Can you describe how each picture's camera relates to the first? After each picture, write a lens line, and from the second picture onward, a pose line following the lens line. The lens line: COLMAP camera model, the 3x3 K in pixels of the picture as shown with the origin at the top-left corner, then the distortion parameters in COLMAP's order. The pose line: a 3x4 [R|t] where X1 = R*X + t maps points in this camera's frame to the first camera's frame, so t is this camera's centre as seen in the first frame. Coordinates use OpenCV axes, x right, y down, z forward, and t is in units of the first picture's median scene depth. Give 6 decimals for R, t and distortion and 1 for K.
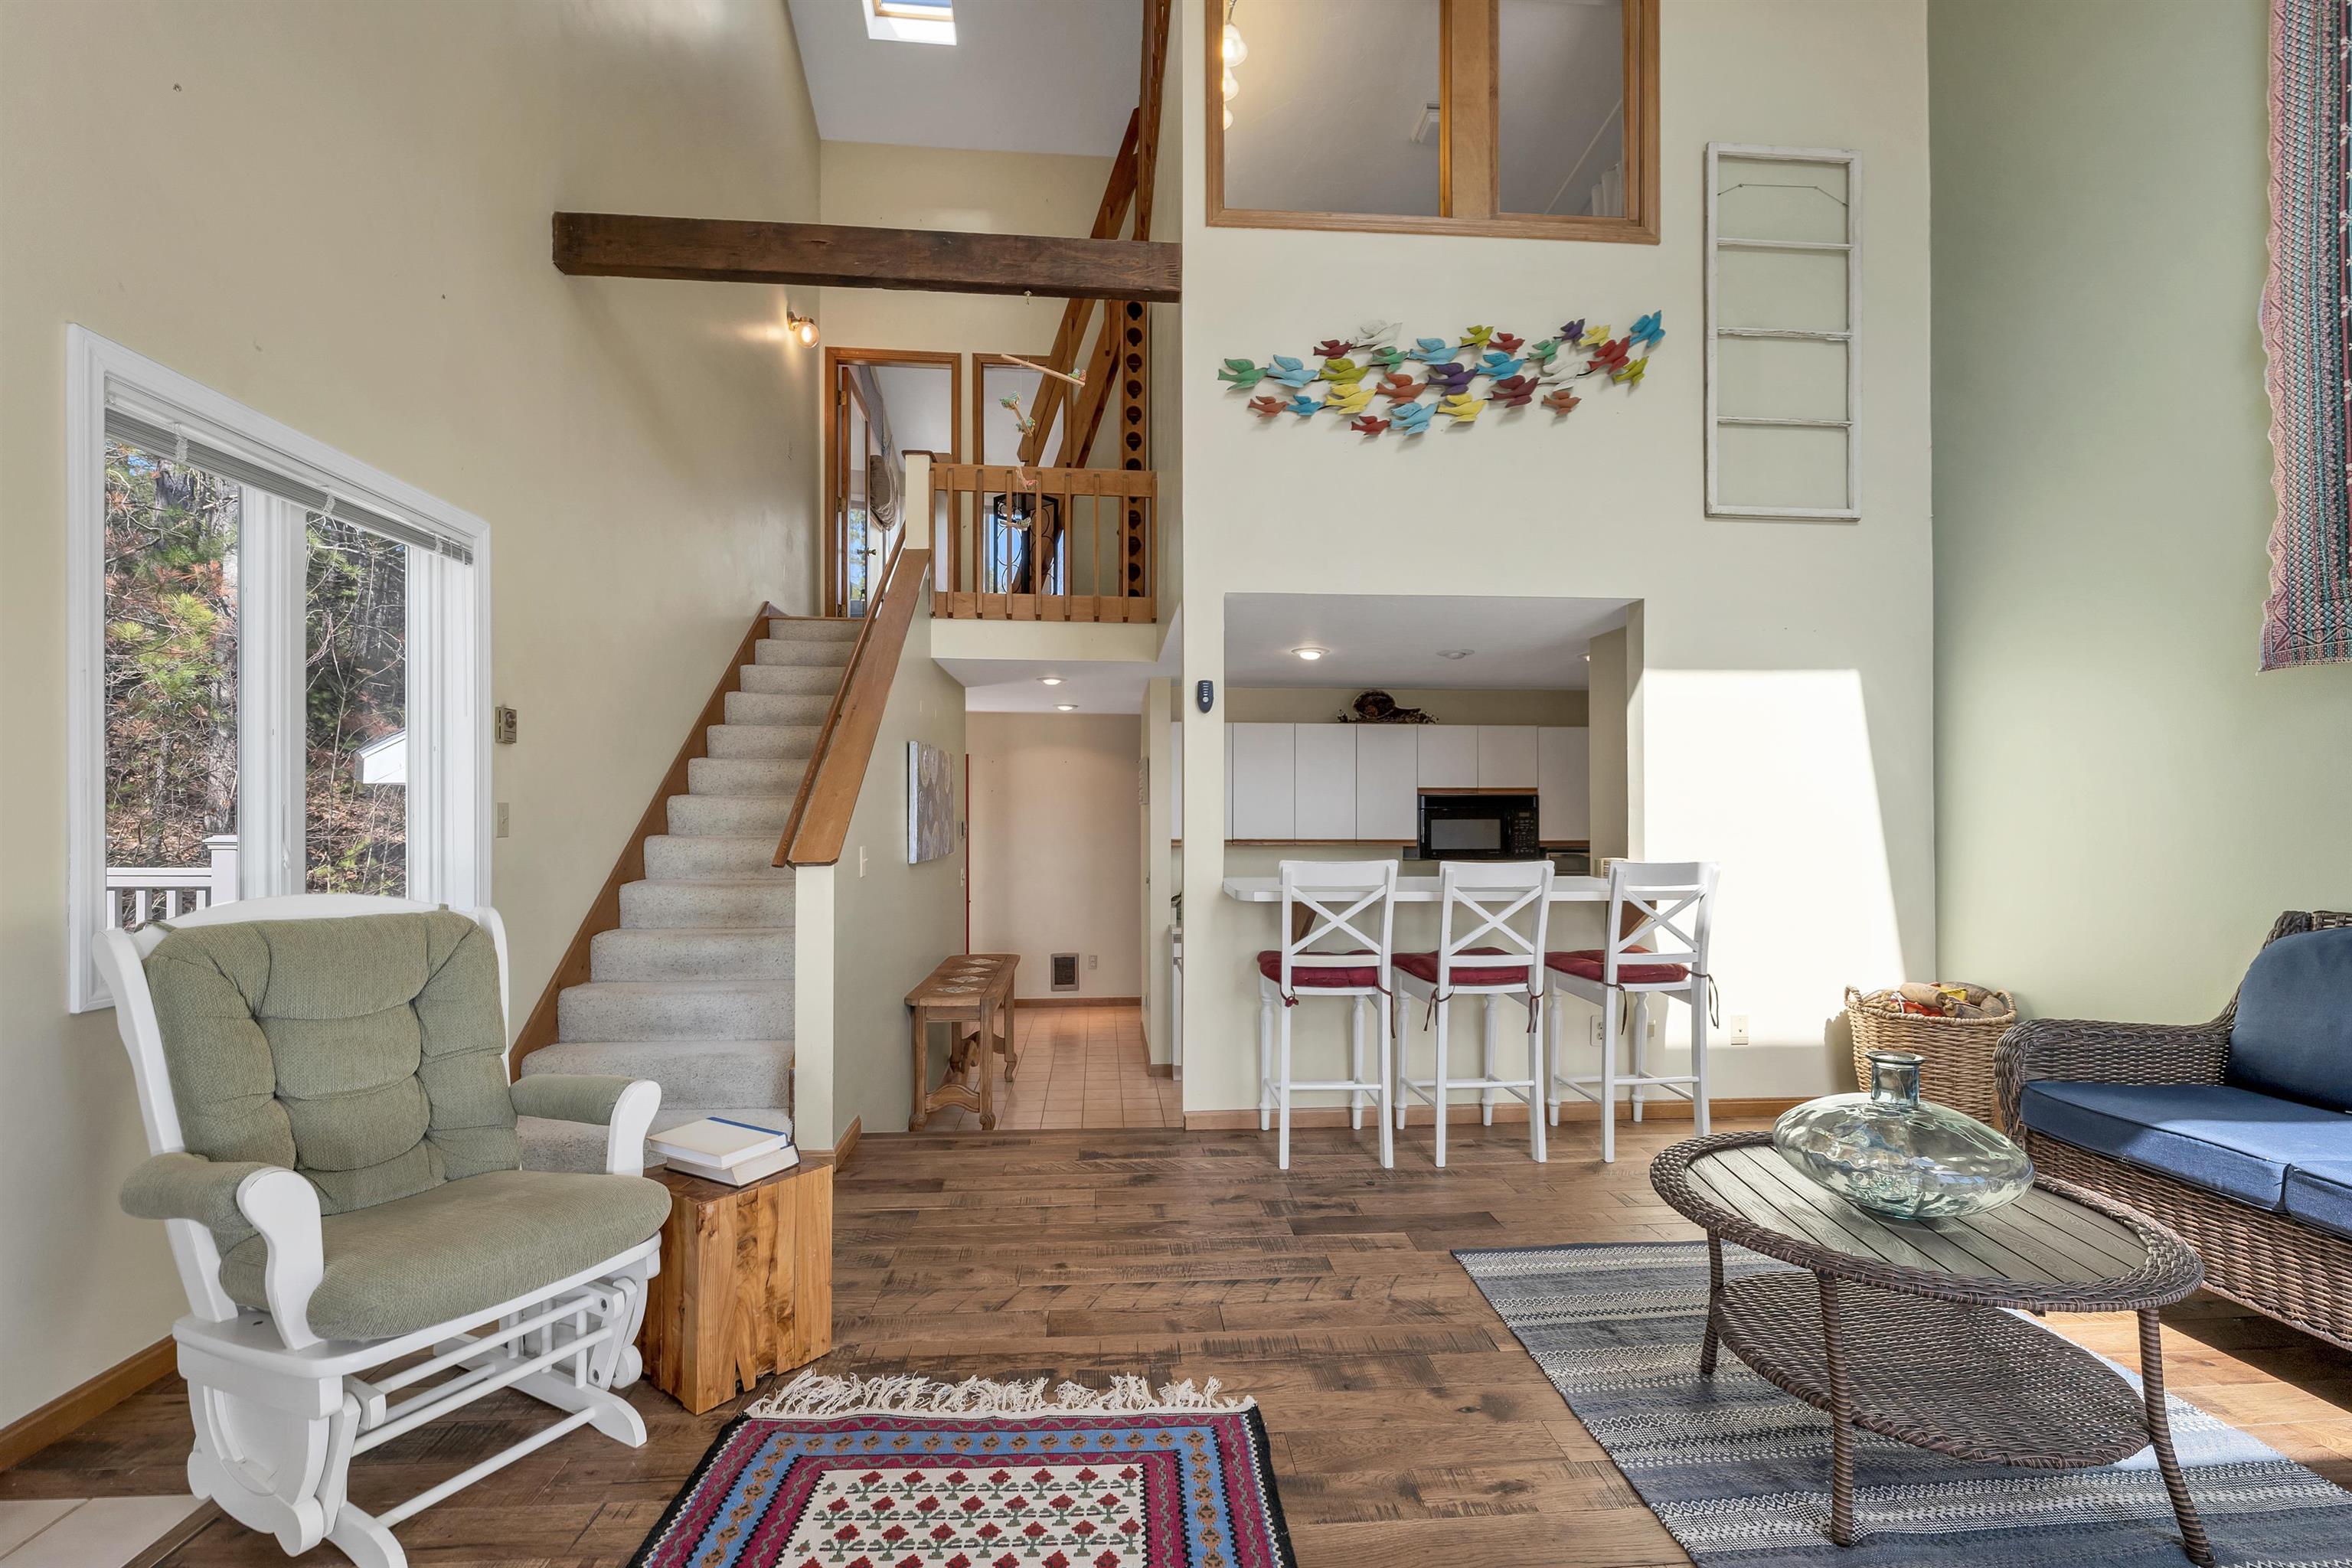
lens RADIAL K [[1008.9, 0, 1168.6], [0, 1008.9, 807.2], [0, 0, 1]] dist [-0.001726, -0.000379]
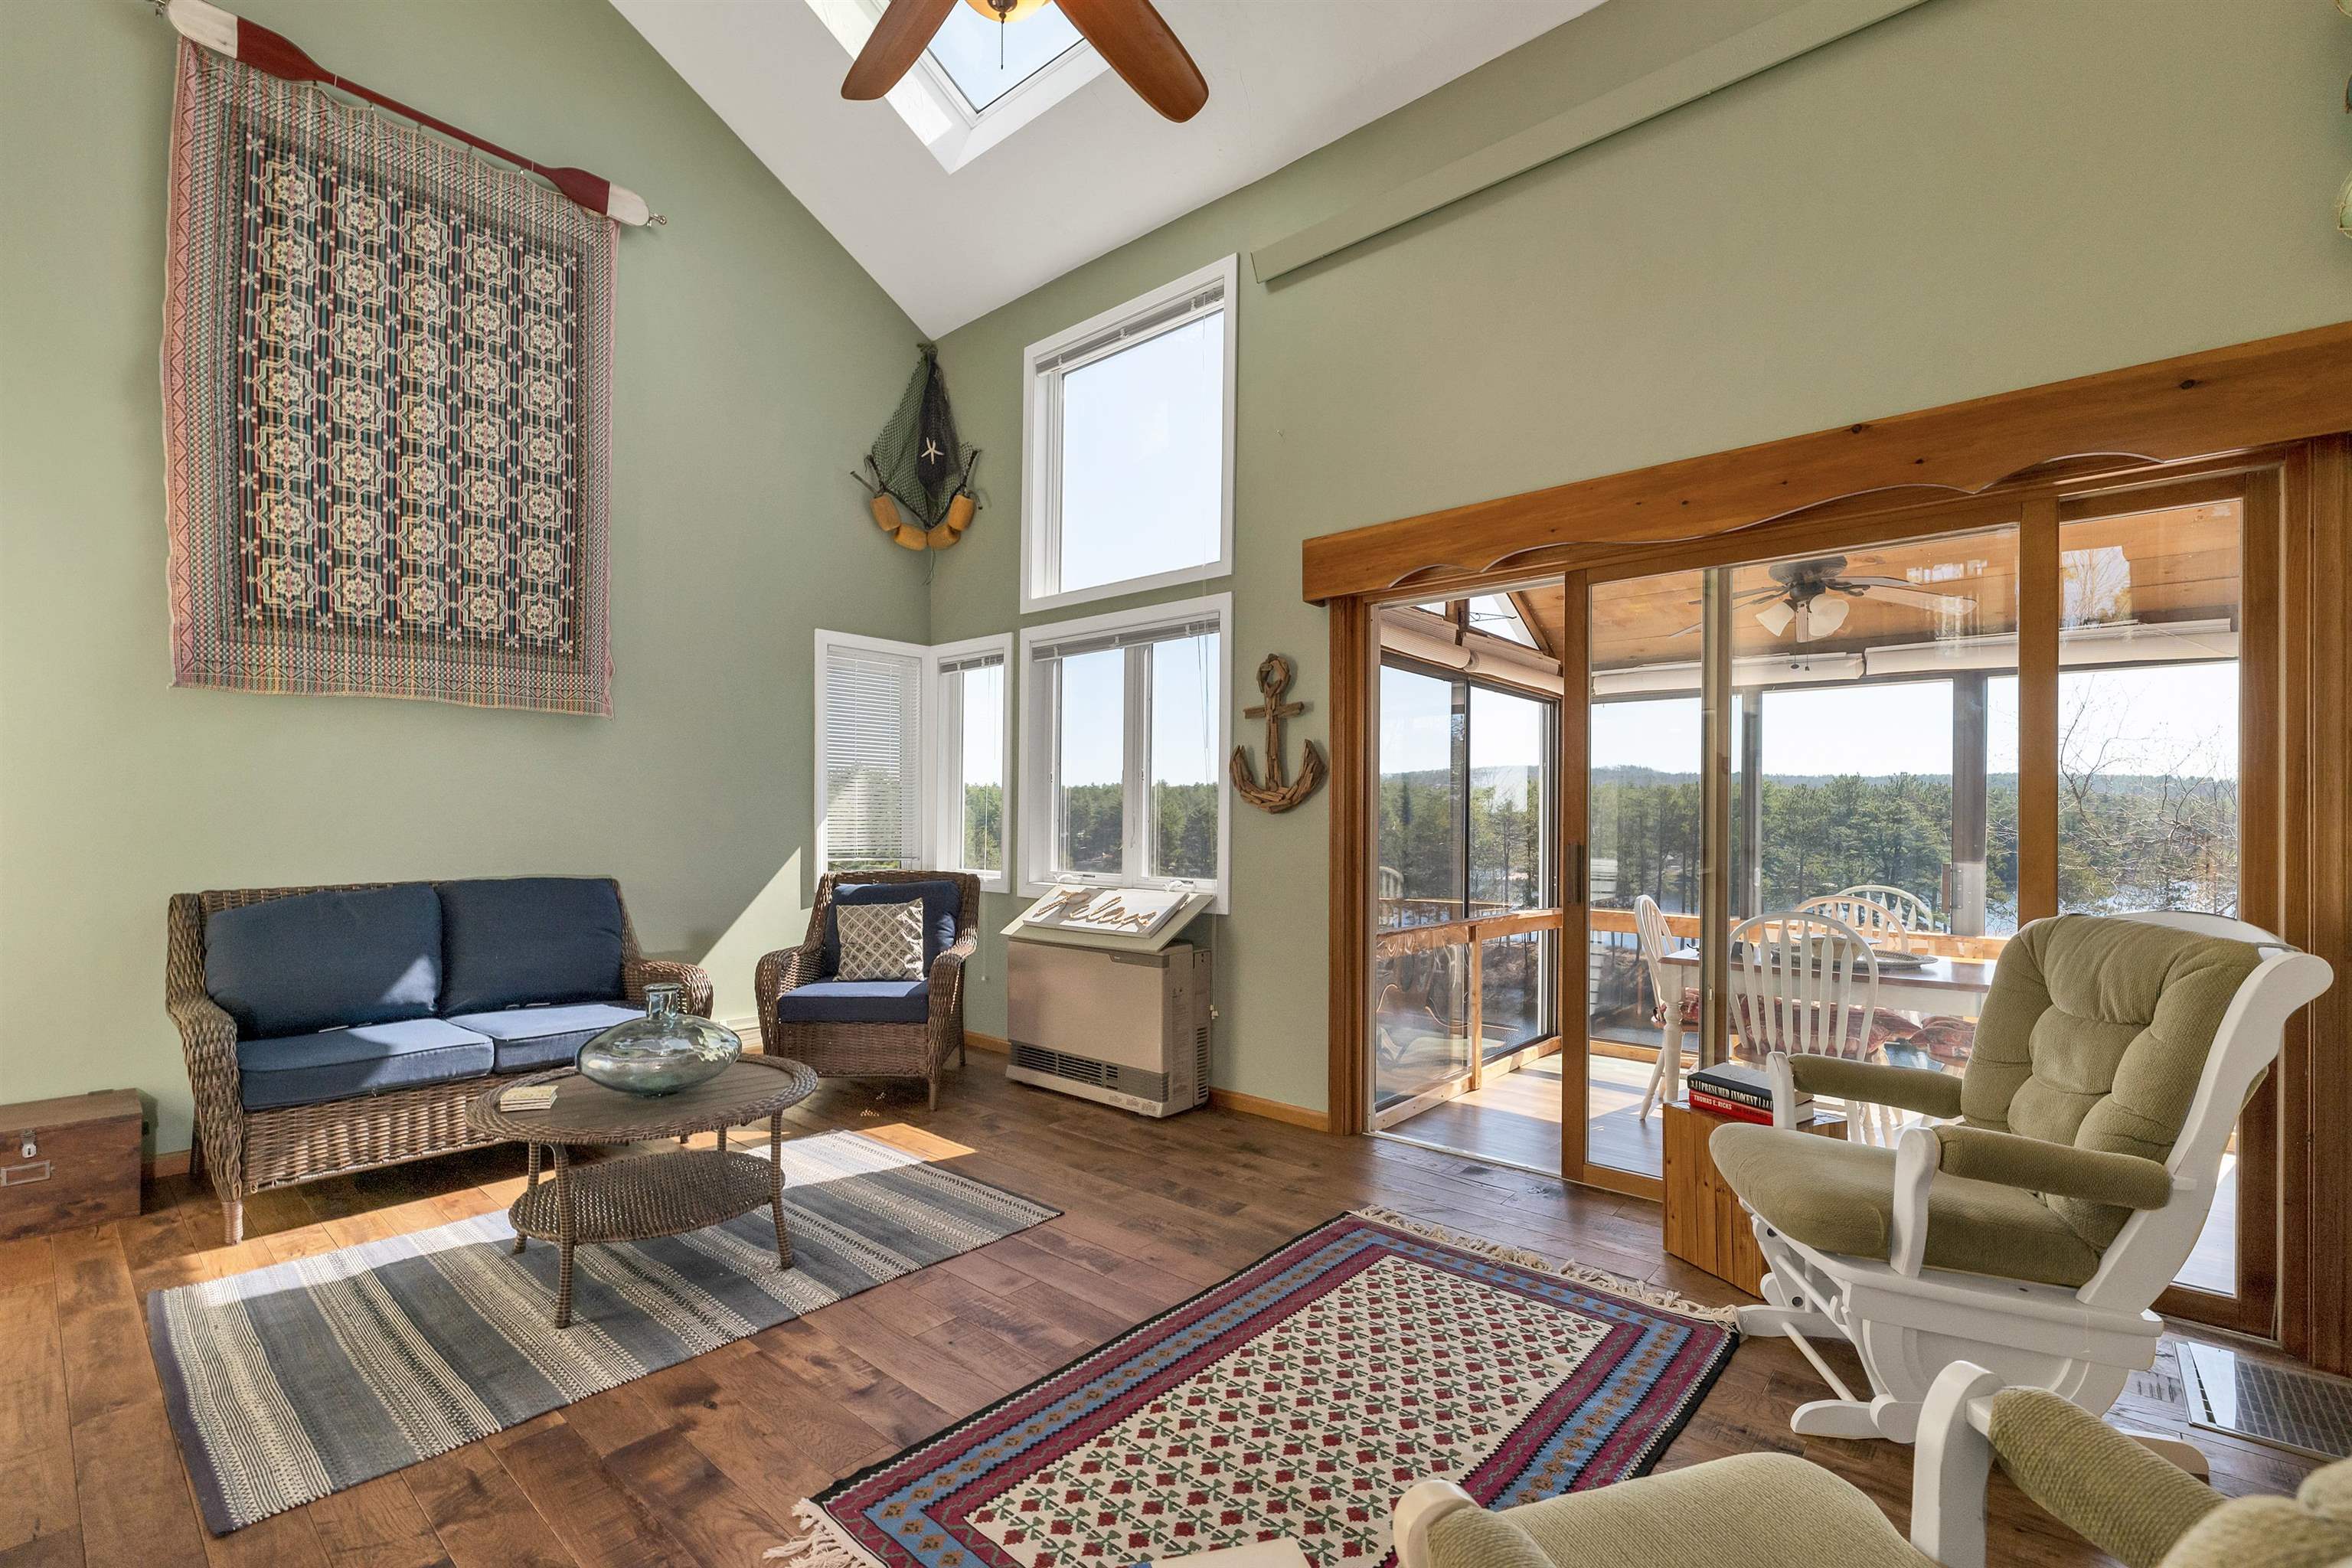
lens RADIAL K [[1008.9, 0, 1168.6], [0, 1008.9, 807.2], [0, 0, 1]] dist [-0.001726, -0.000379]
pose [[-0.701348, 0.000982, 0.712818, -0.748436], [-0.011319, 0.999858, -0.012514, 0.006144], [-0.712729, -0.016845, -0.701237, 1.391930]]
